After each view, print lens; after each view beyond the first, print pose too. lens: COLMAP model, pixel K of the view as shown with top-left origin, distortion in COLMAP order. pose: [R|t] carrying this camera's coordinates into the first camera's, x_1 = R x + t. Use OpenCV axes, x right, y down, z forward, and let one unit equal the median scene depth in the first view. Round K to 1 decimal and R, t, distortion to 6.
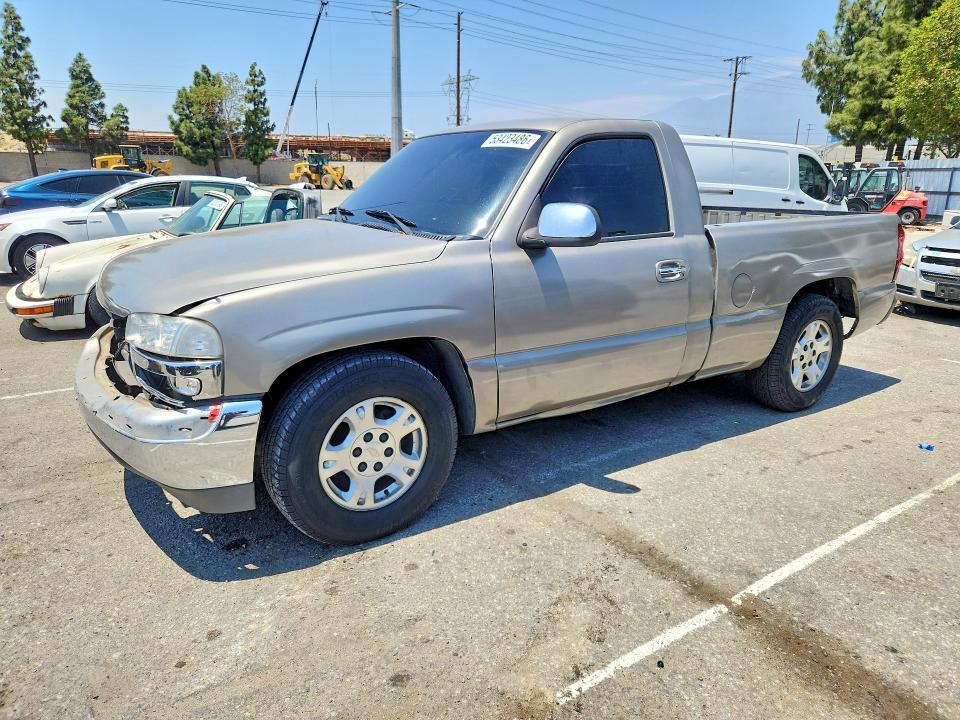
lens RADIAL K [[678.1, 0, 481.6], [0, 678.1, 357.6], [0, 0, 1]] dist [0.030654, -0.017546]
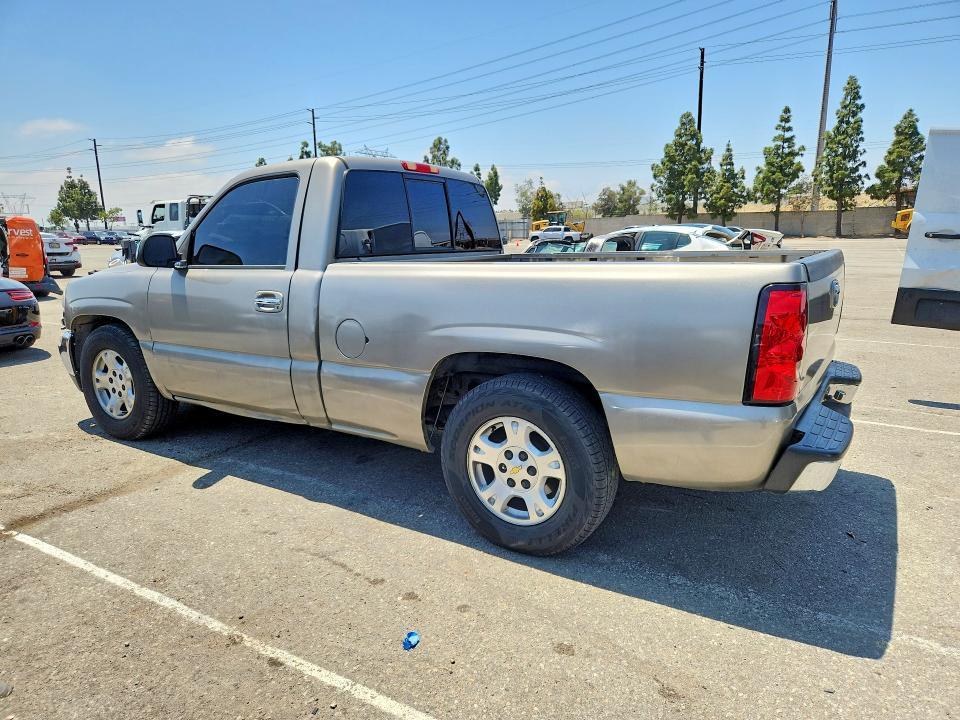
lens RADIAL K [[678.1, 0, 482.8], [0, 678.1, 363.5], [0, 0, 1]] dist [0.030654, -0.017546]
pose [[0.378833, 0.158308, -0.911825, 0.156290], [-0.221581, 0.972120, 0.076716, -0.021731], [0.898547, 0.172981, 0.403349, 0.103441]]
